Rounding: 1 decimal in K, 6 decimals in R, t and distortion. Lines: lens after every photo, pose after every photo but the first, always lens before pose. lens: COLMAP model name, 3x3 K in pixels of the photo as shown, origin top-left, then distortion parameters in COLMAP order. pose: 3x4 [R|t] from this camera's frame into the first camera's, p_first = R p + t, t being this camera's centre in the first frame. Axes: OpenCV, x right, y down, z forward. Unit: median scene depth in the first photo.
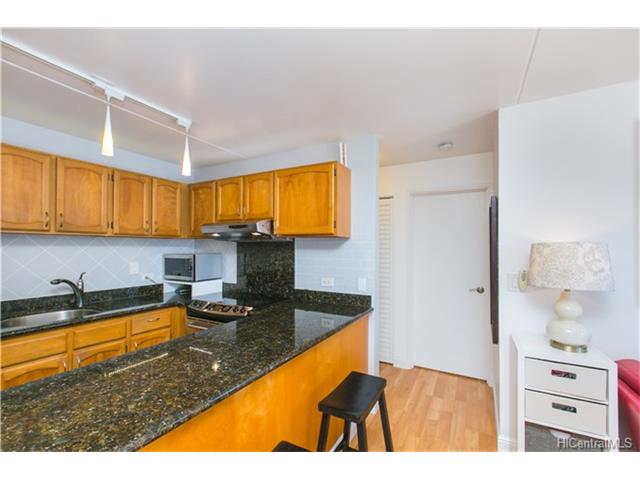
lens RADIAL K [[284.9, 0, 319.0], [0, 284.9, 249.5], [0, 0, 1]] dist [0.001596, 0.000126]
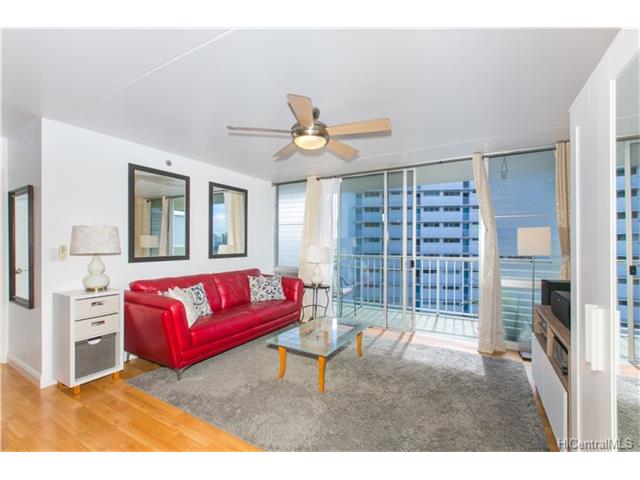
lens RADIAL K [[288.0, 0, 317.5], [0, 288.0, 241.2], [0, 0, 1]] dist [0.015592, 0.000559]
pose [[0.024383, -0.003573, 0.999696, -0.462921], [0.001283, 0.999993, 0.003543, 0.035530], [-0.999702, 0.001196, 0.024387, -0.190262]]
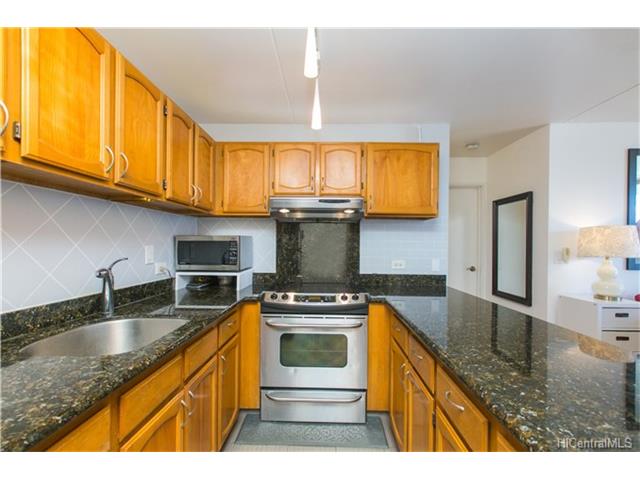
lens RADIAL K [[284.9, 0, 319.0], [0, 284.9, 249.5], [0, 0, 1]] dist [0.001596, 0.000126]
pose [[0.883310, -0.005092, 0.468762, -0.662244], [-0.003174, 0.999853, 0.016841, 0.044454], [-0.468779, -0.016364, 0.883164, 0.247083]]
